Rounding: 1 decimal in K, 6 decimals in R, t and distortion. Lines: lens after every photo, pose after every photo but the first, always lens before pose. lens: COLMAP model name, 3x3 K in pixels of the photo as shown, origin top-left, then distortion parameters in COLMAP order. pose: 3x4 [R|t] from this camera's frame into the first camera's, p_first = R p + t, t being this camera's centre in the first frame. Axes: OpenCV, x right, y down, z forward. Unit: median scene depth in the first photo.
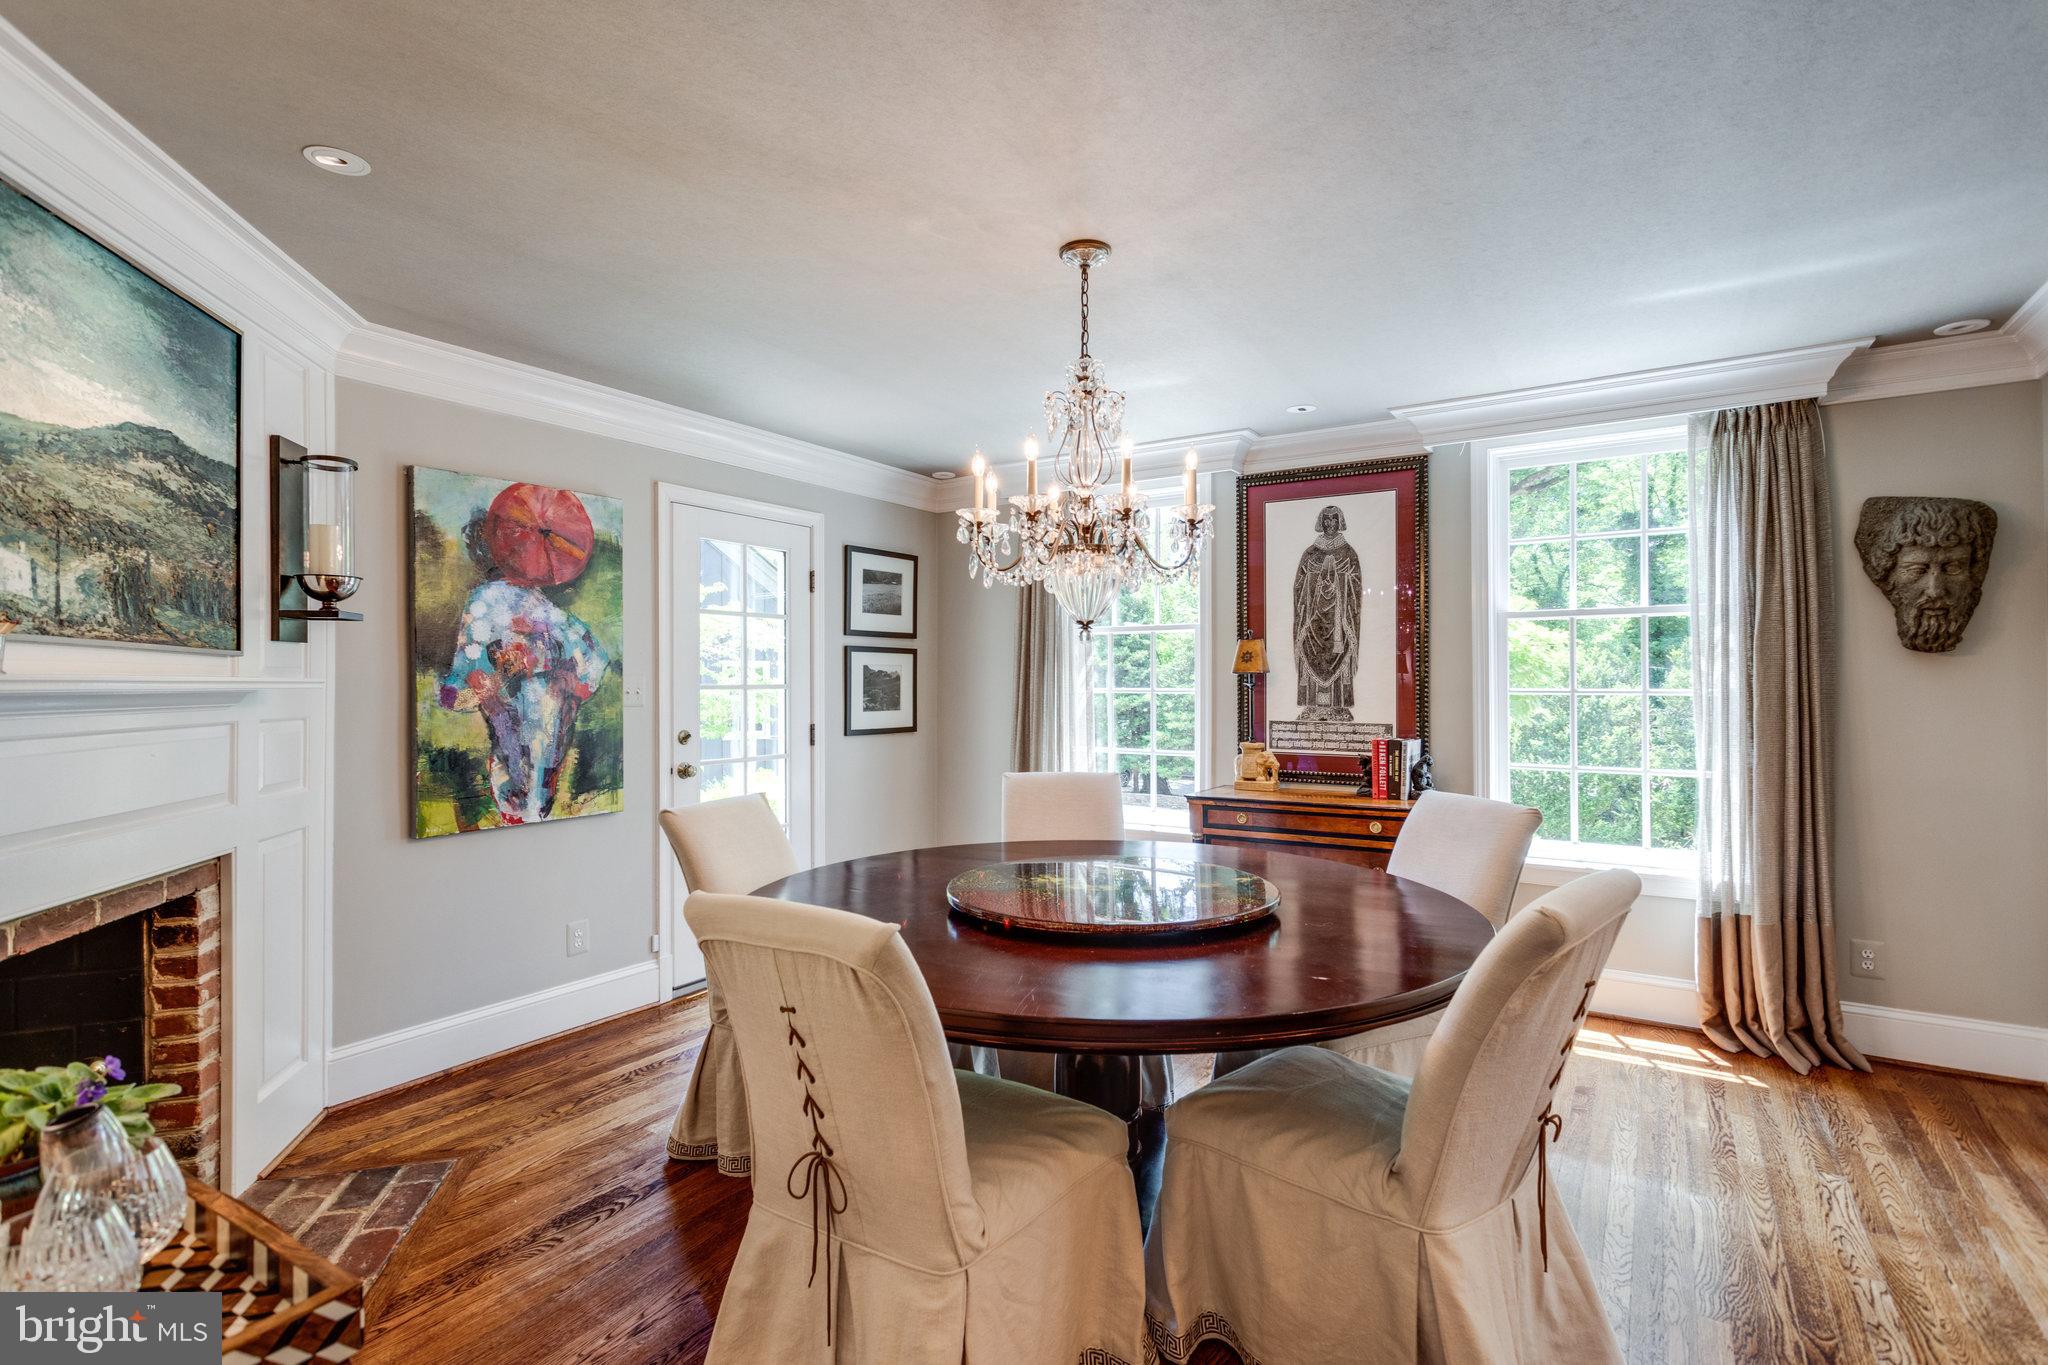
lens RADIAL K [[978.0, 0, 1017.1], [0, 978.0, 670.2], [0, 0, 1]] dist [0.001554, -0.001405]
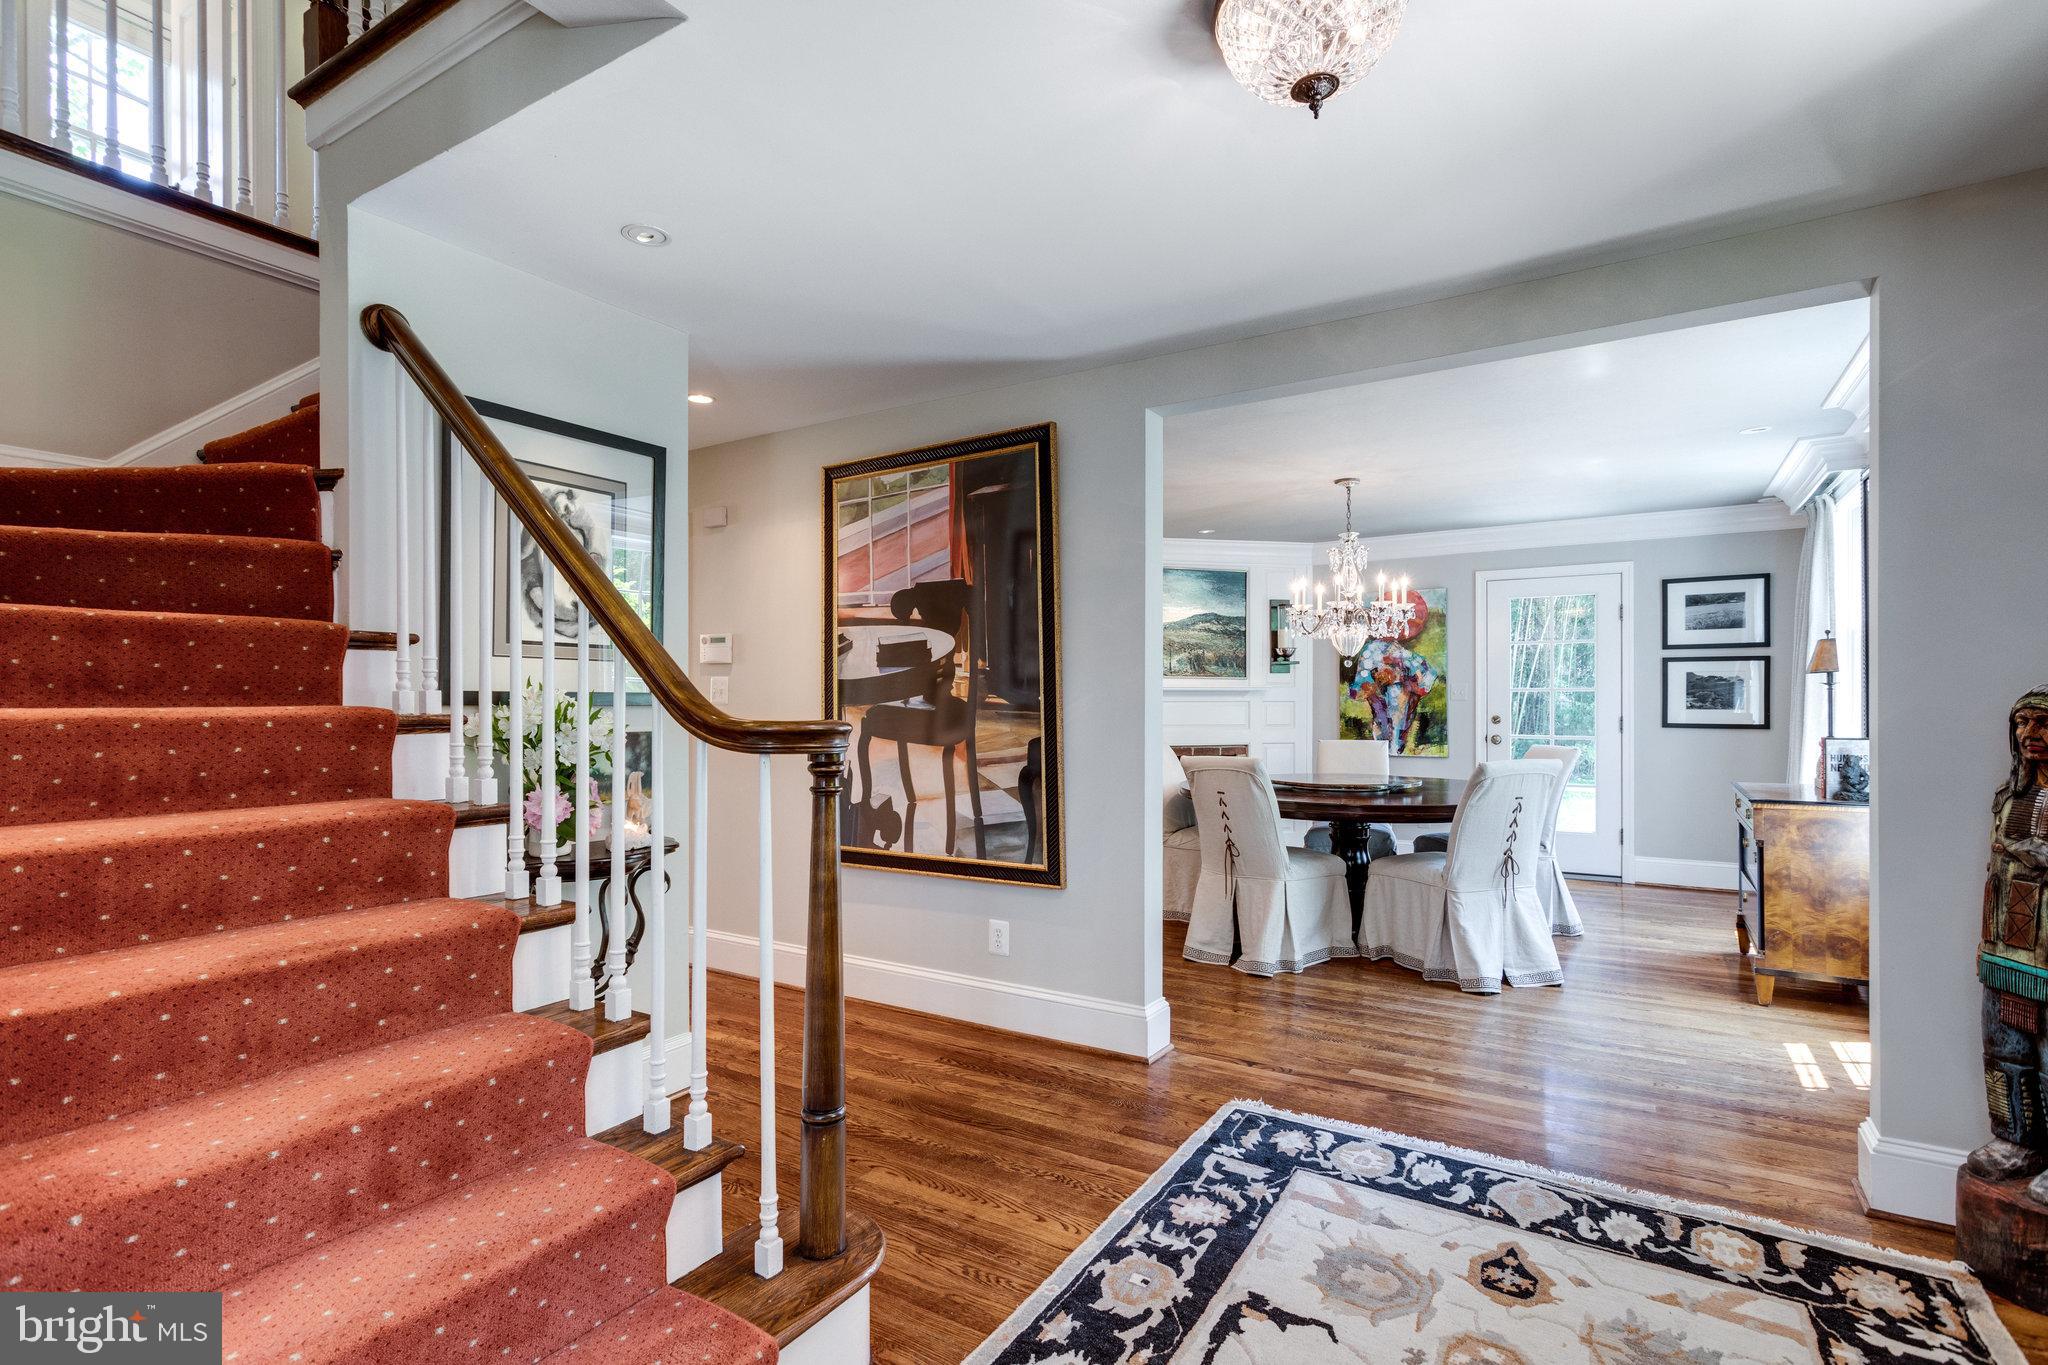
lens RADIAL K [[978.0, 0, 1024.6], [0, 978.0, 699.4], [0, 0, 1]] dist [0.001554, -0.001405]
pose [[0.012846, 0.001708, -0.999916, 1.651237], [0.012796, 0.999916, 0.001872, 0.025171], [0.999836, -0.012819, 0.012823, 0.206711]]
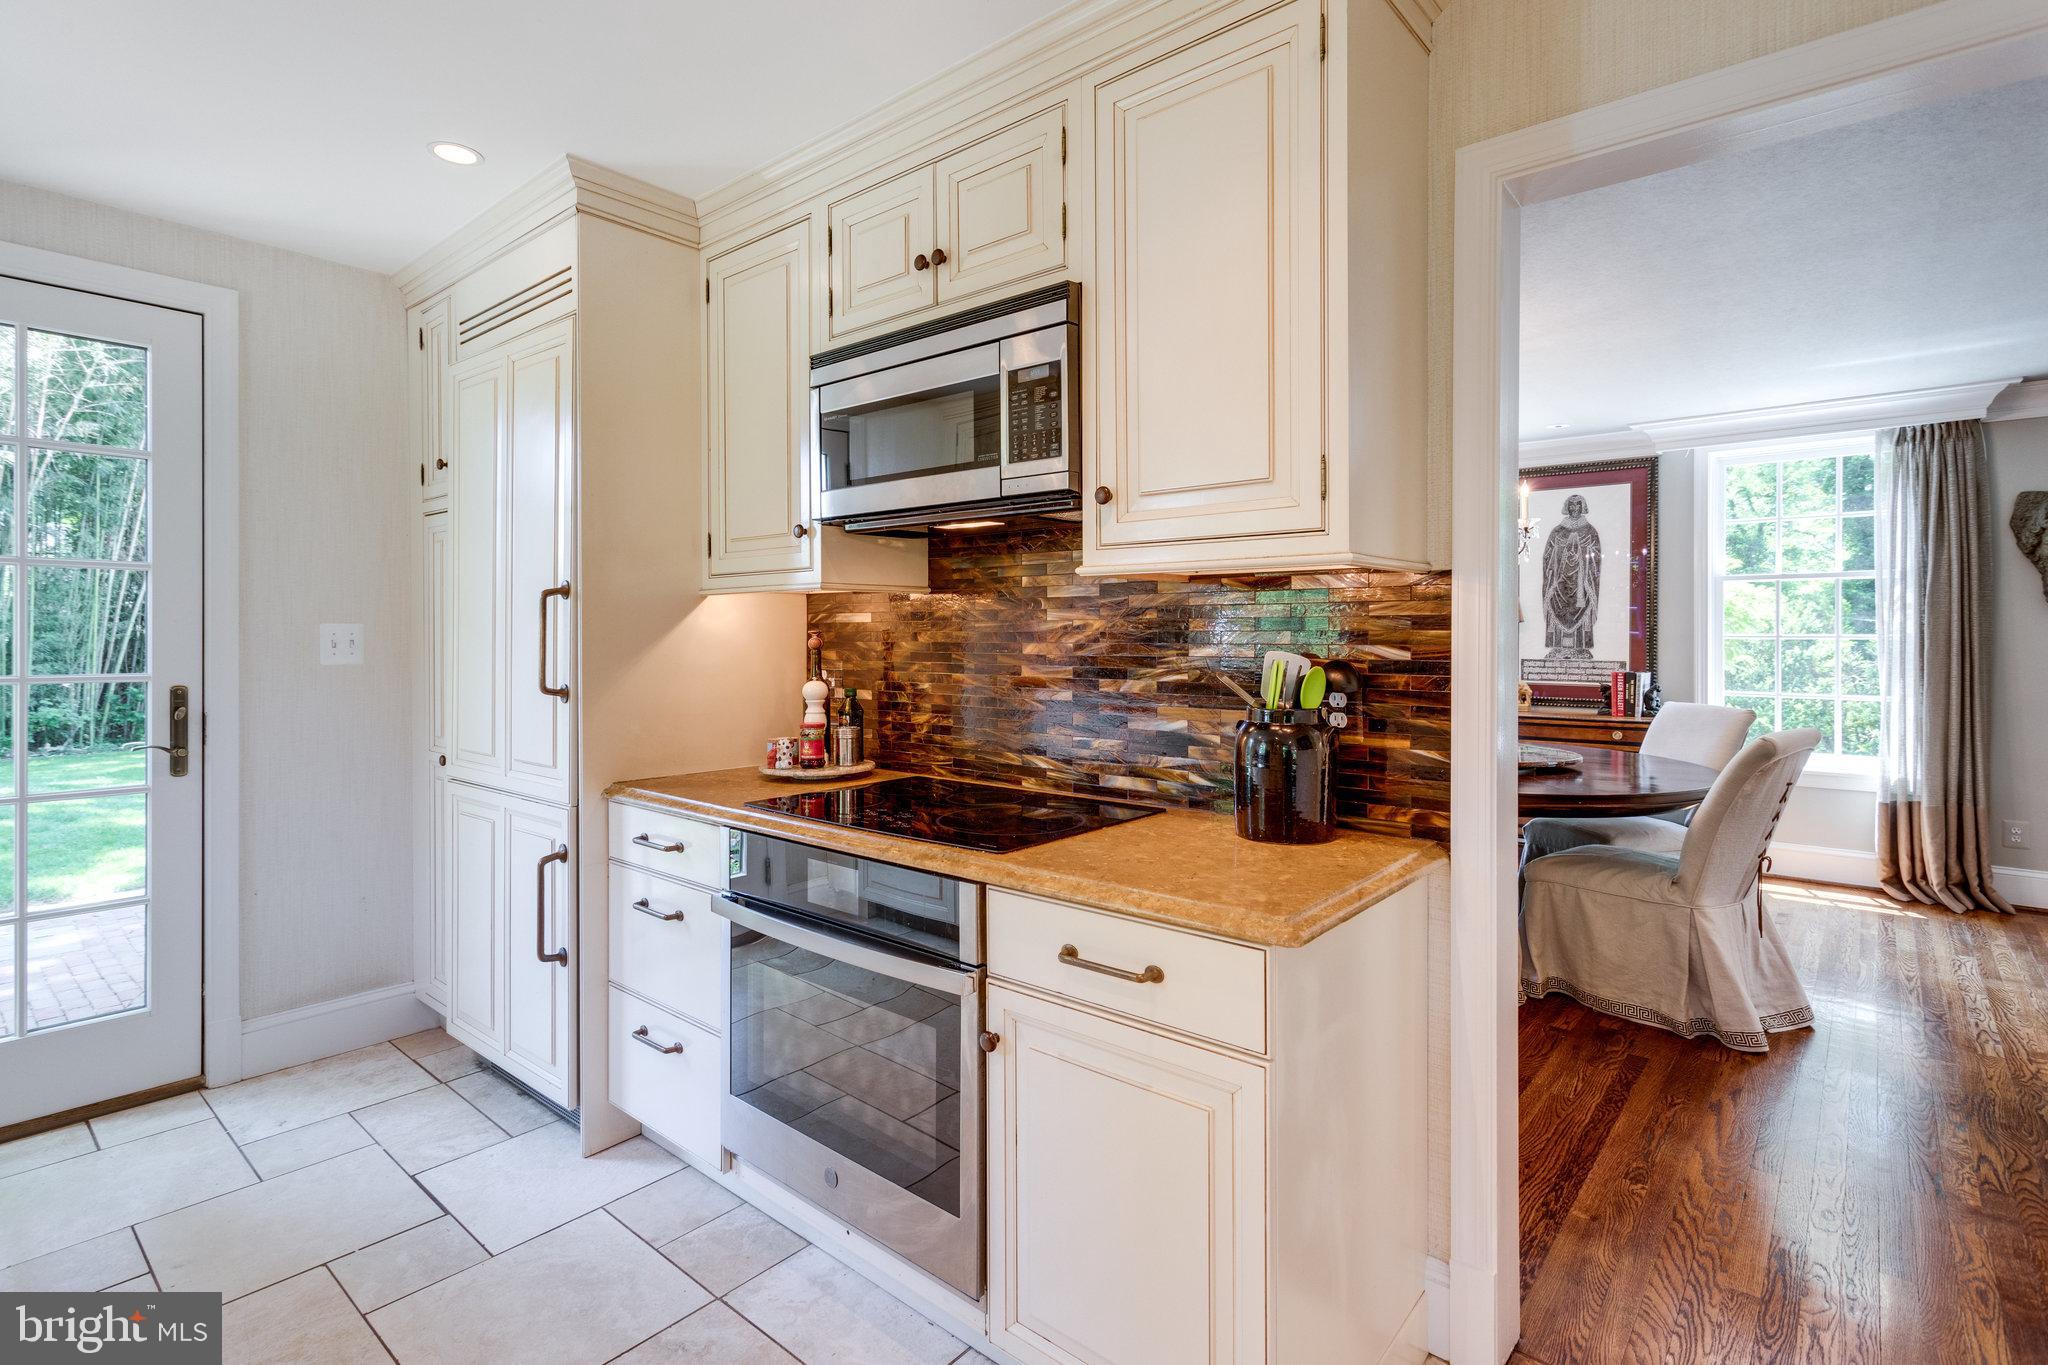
lens RADIAL K [[978.0, 0, 1016.1], [0, 978.0, 634.7], [0, 0, 1]] dist [0.001554, -0.001405]
pose [[0.989959, 0.002891, -0.141325, -0.288709], [-0.001110, 0.999919, 0.012679, 0.004217], [0.141350, -0.012395, 0.989882, -0.497015]]
